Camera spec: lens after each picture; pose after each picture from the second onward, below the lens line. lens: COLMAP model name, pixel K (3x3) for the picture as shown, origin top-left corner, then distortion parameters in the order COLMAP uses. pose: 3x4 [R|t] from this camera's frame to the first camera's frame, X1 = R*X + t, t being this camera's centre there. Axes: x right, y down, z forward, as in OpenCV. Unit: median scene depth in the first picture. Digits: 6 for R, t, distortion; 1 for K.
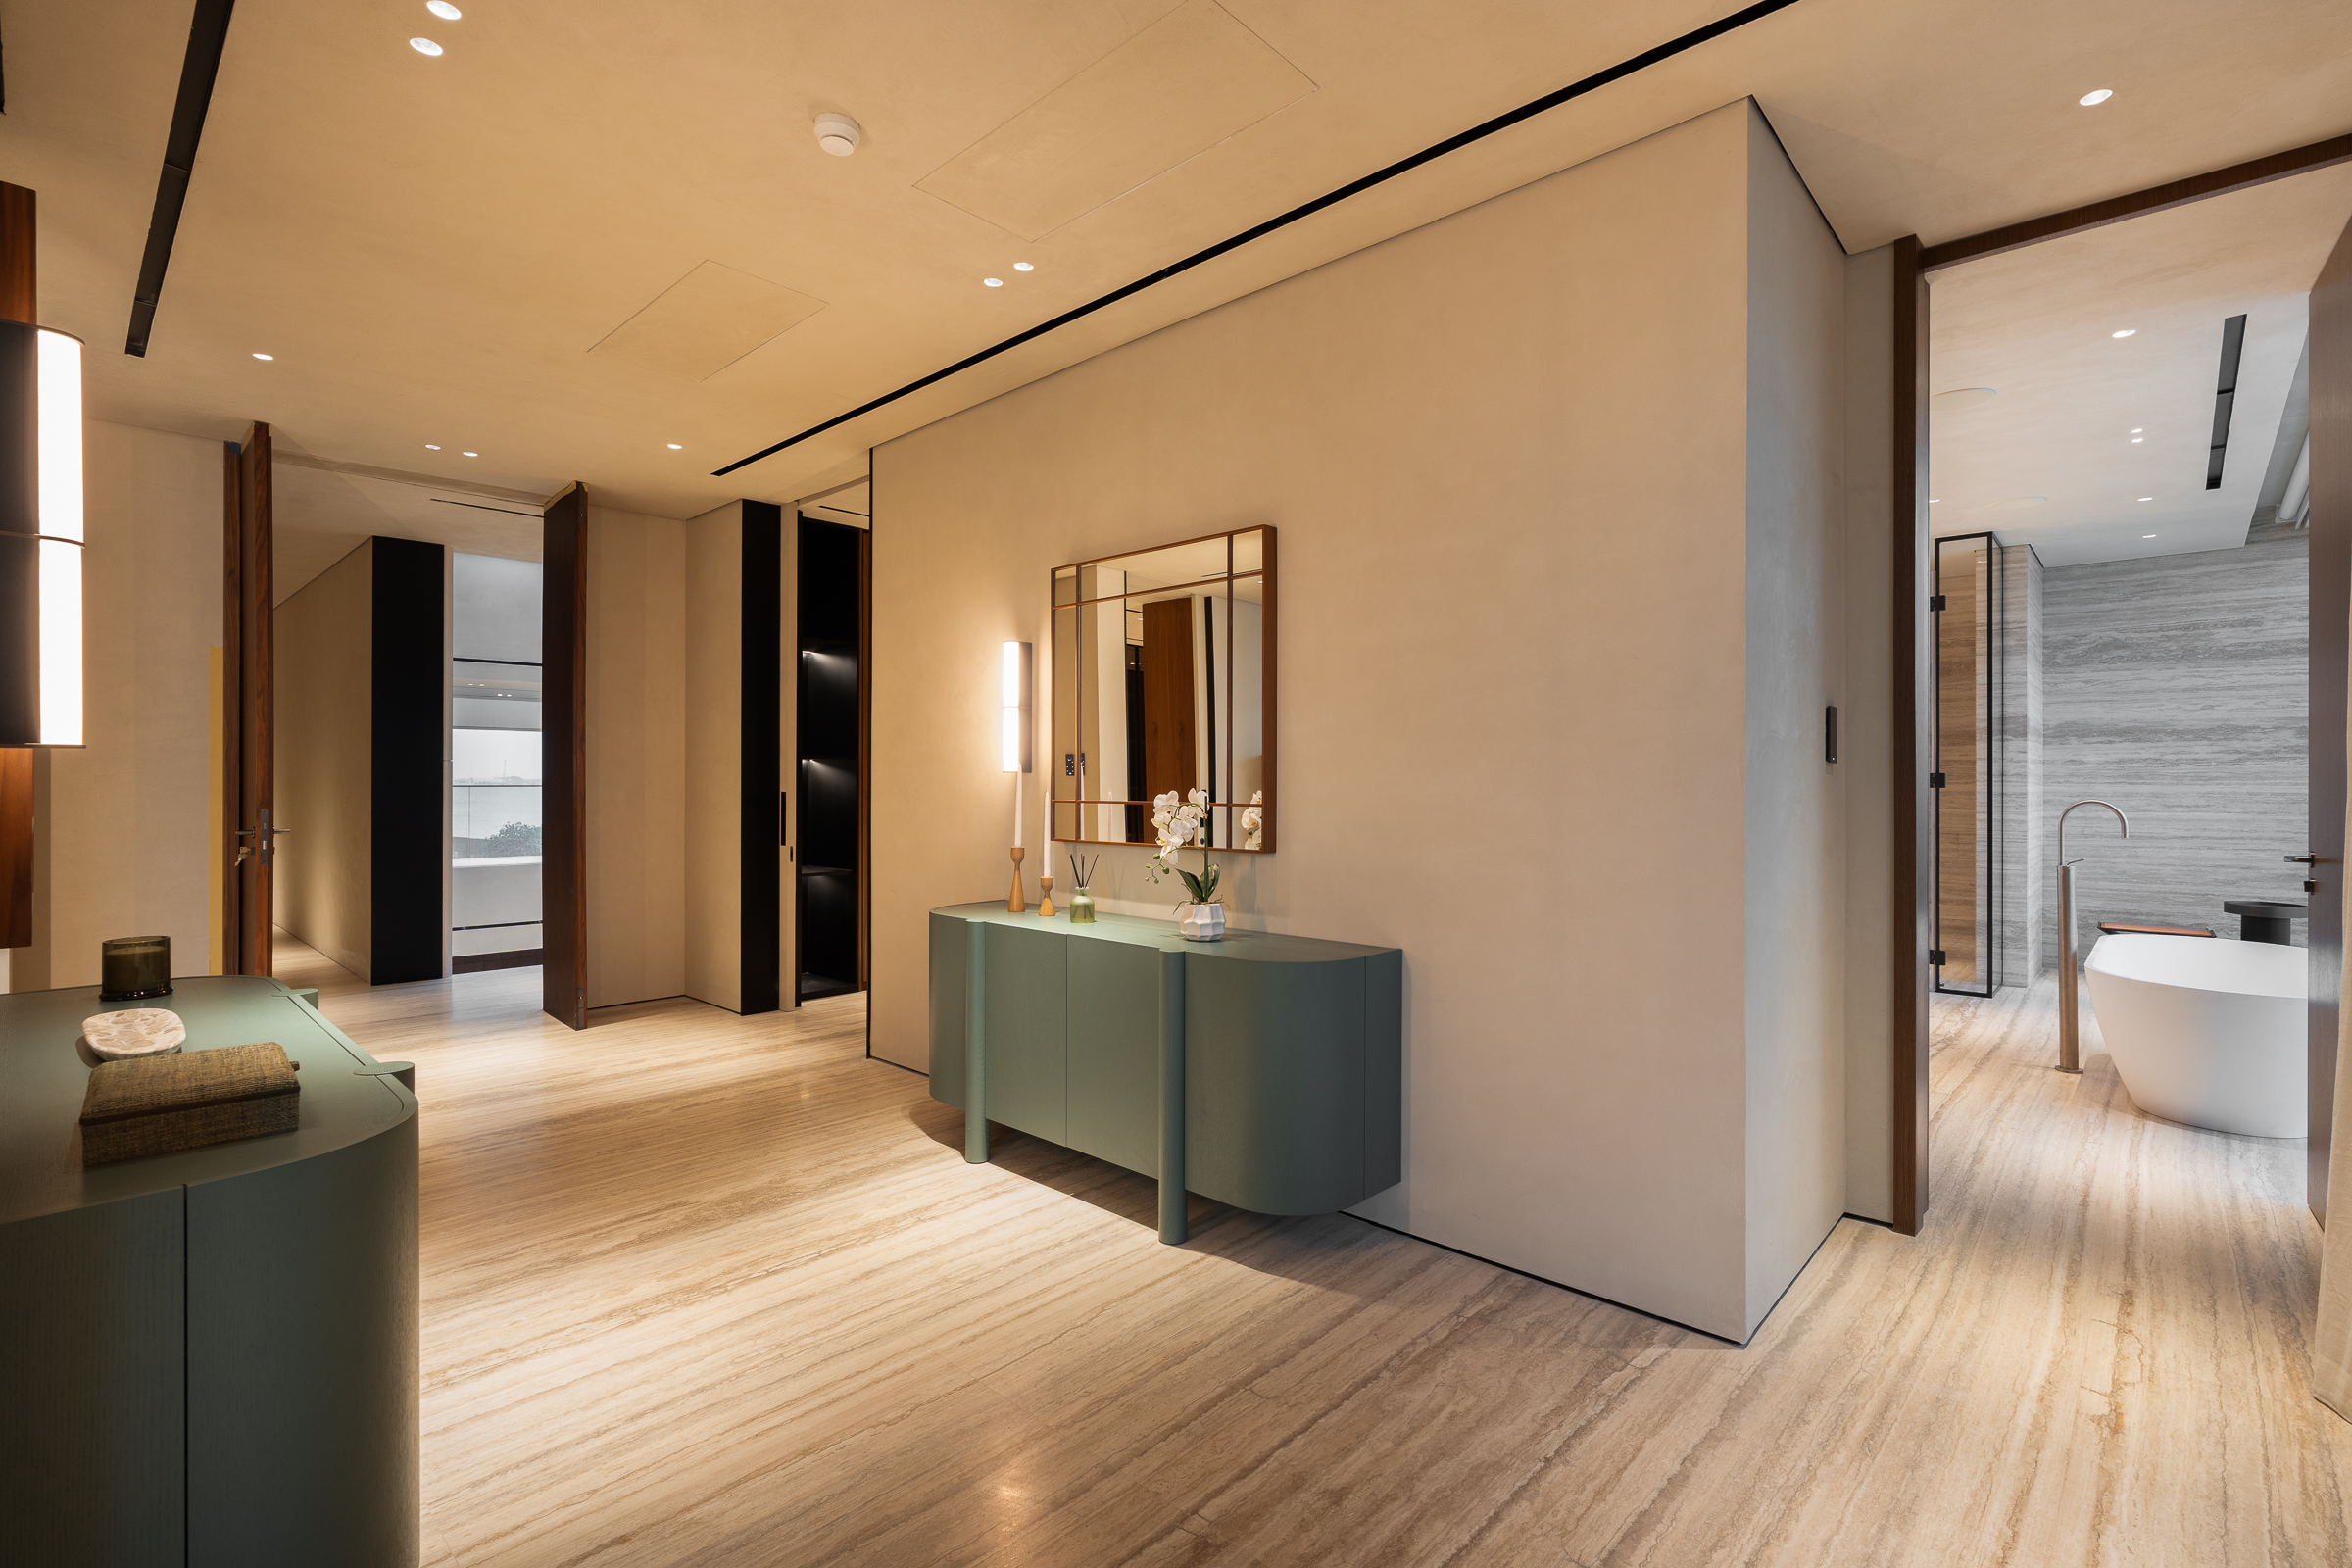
lens RADIAL K [[1070.2, 0, 1169.8], [0, 1070.2, 784.1], [0, 0, 1]] dist [-0.007606, 0.000518]
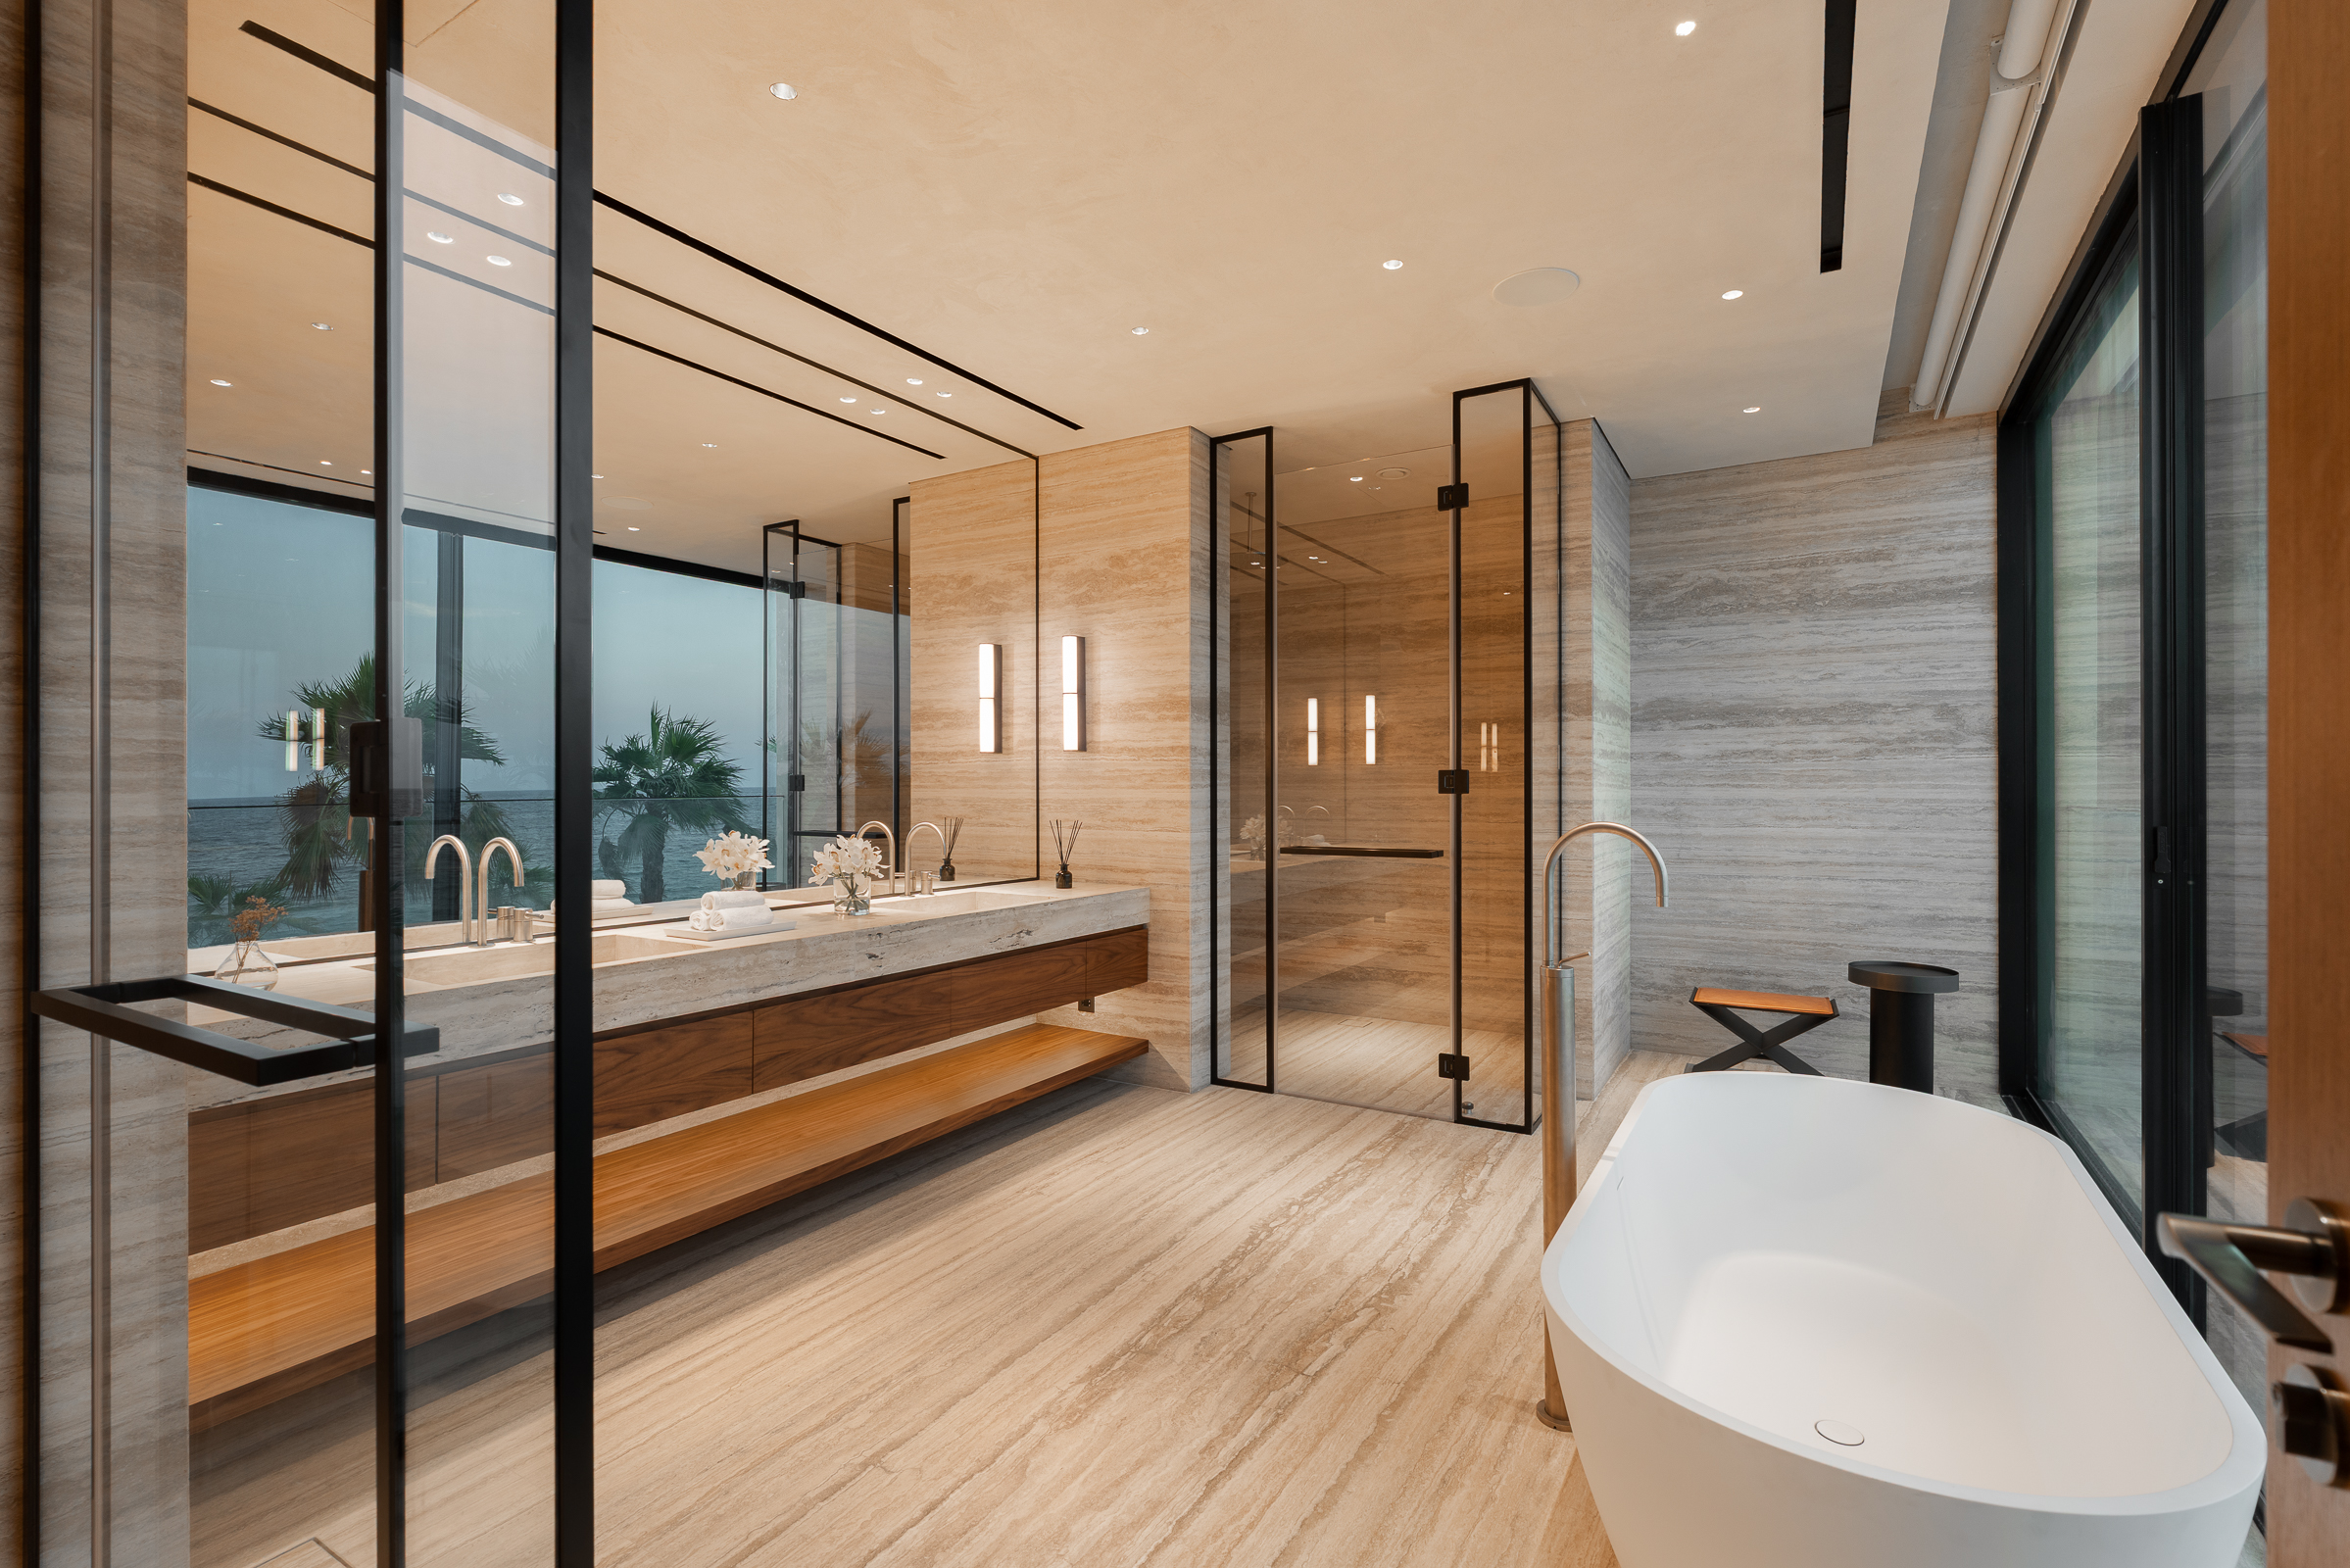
lens RADIAL K [[1069.3, 0, 1179.4], [0, 1069.3, 788.7], [0, 0, 1]] dist [-0.007606, 0.000518]
pose [[0.975500, -0.002871, 0.219983, 0.403351], [0.002818, 0.999996, 0.000554, -0.000274], [-0.219984, 0.000080, 0.975504, 0.407326]]
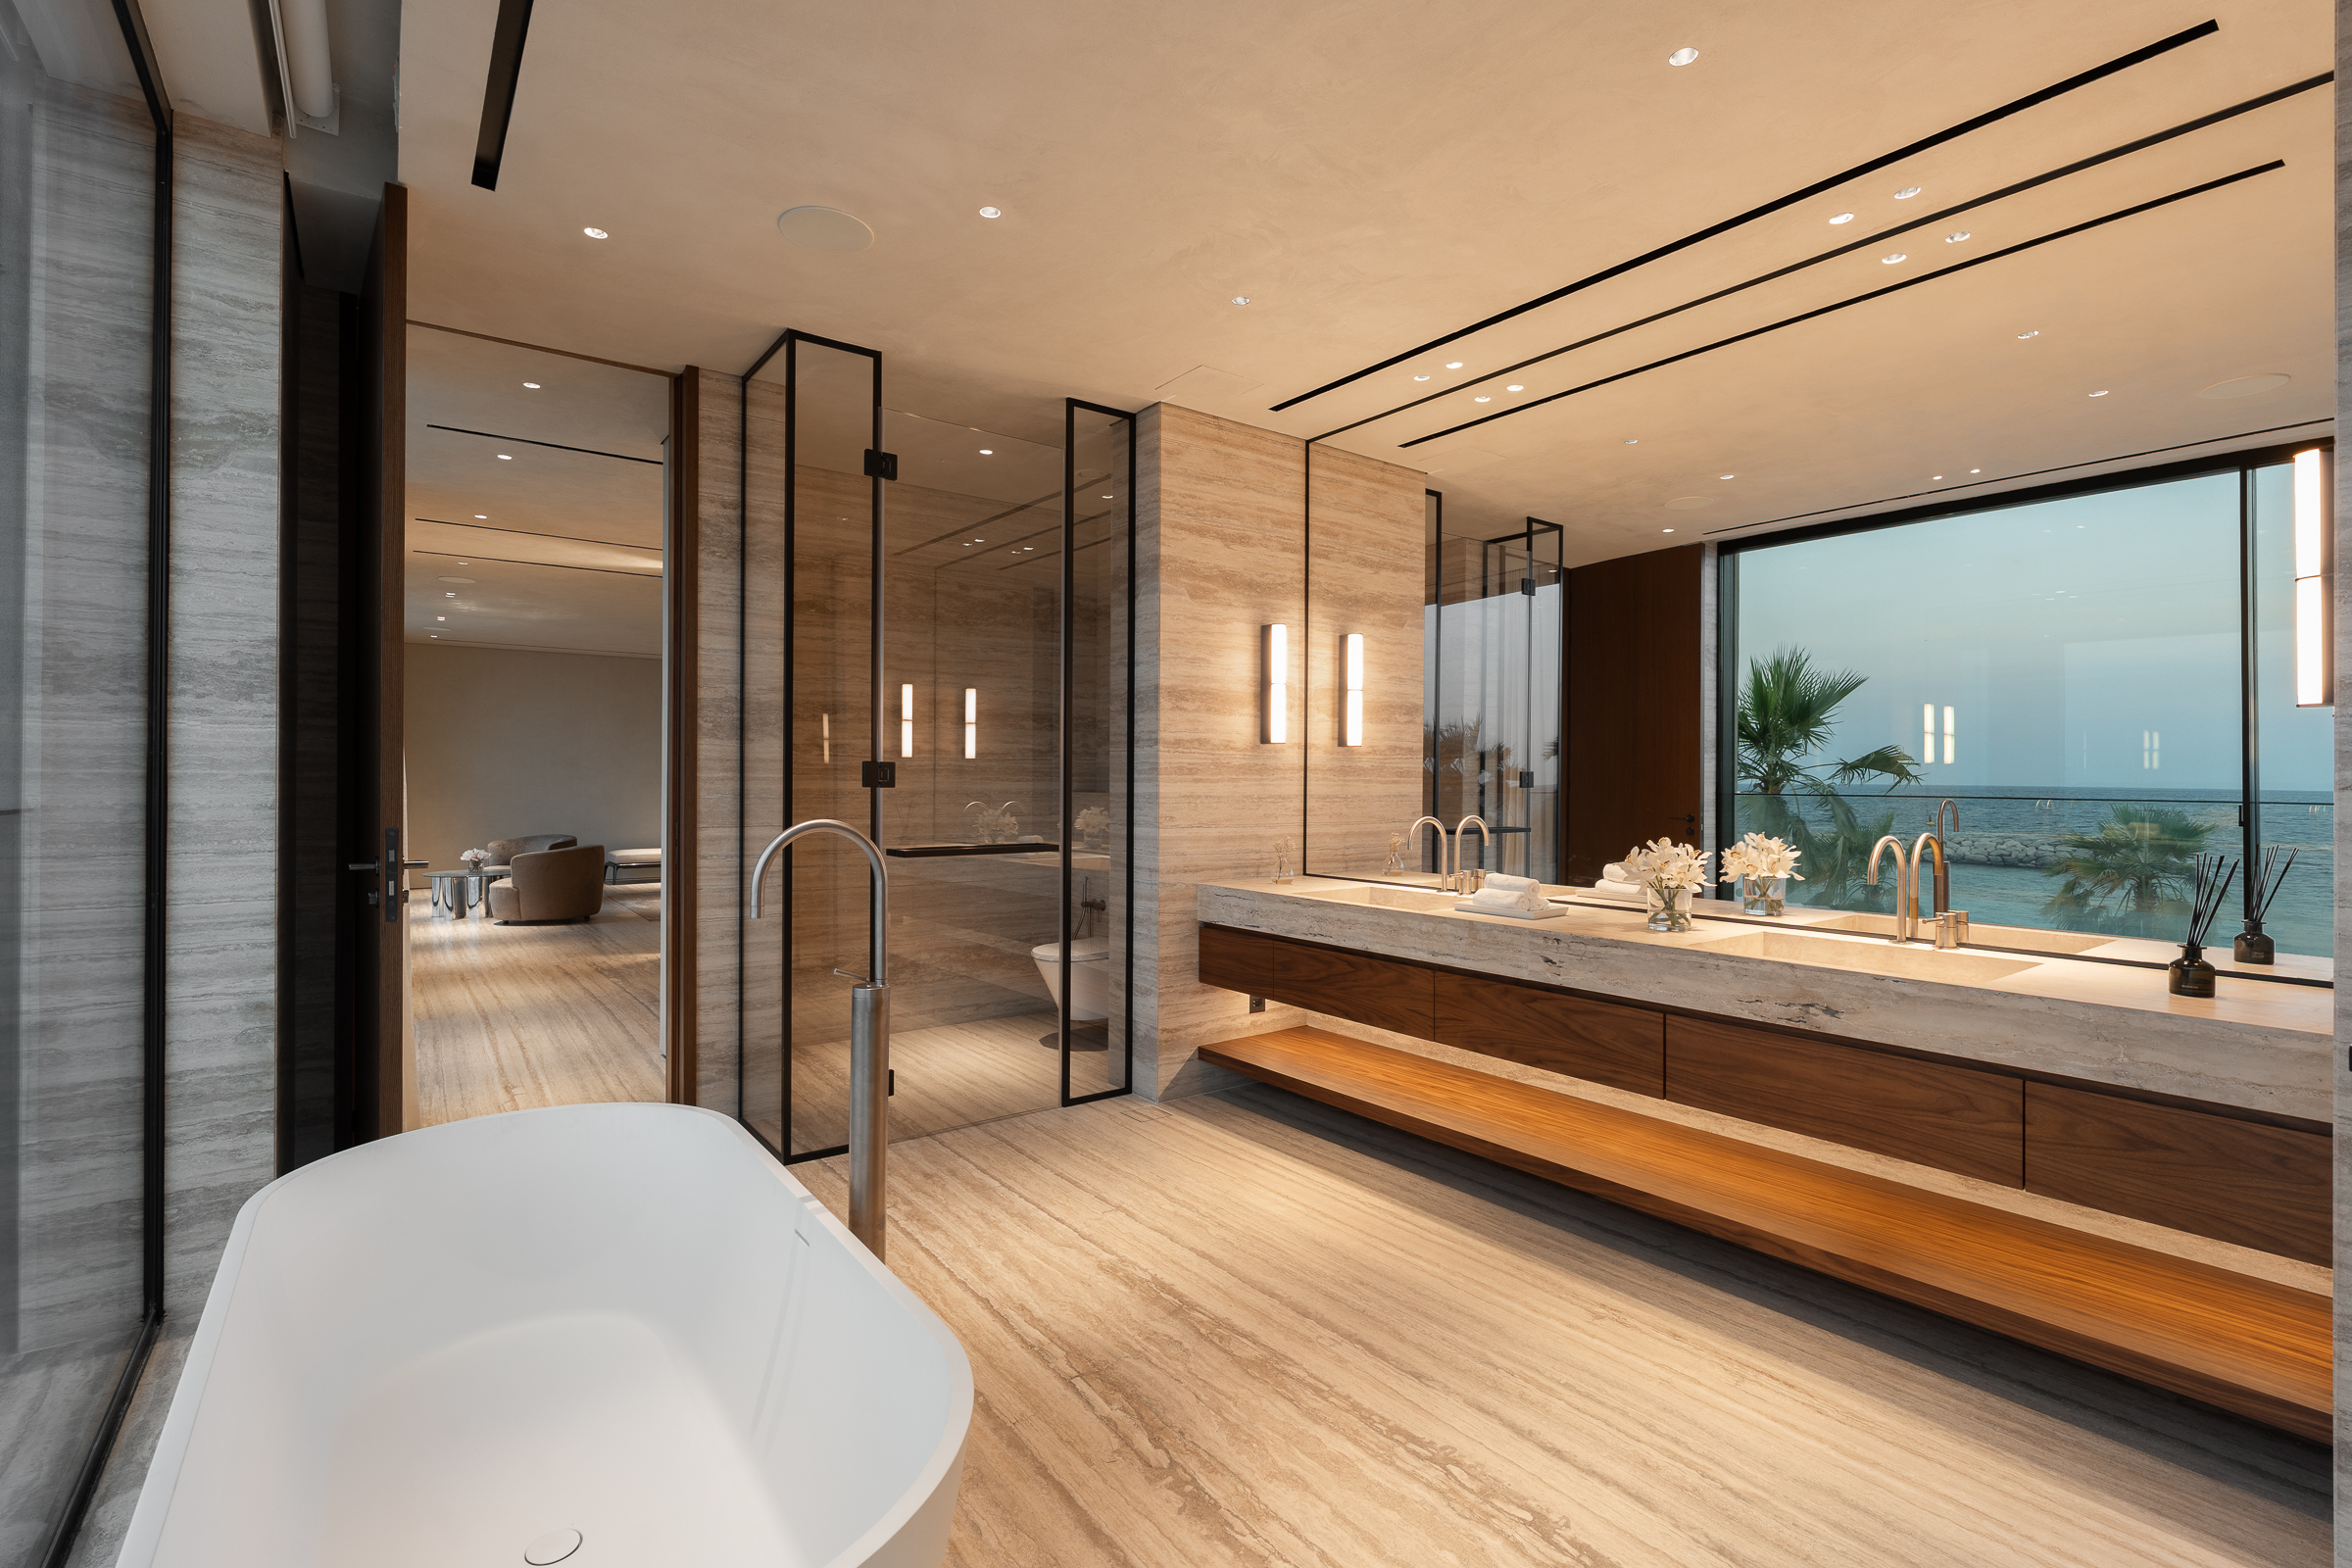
lens RADIAL K [[1070.2, 0, 1167.0], [0, 1070.2, 779.7], [0, 0, 1]] dist [-0.007606, 0.000518]
pose [[-0.176274, -0.004686, -0.984330, 0.839424], [-0.007278, 0.999968, -0.003457, 0.000279], [0.984314, 0.006554, -0.176302, 0.813633]]
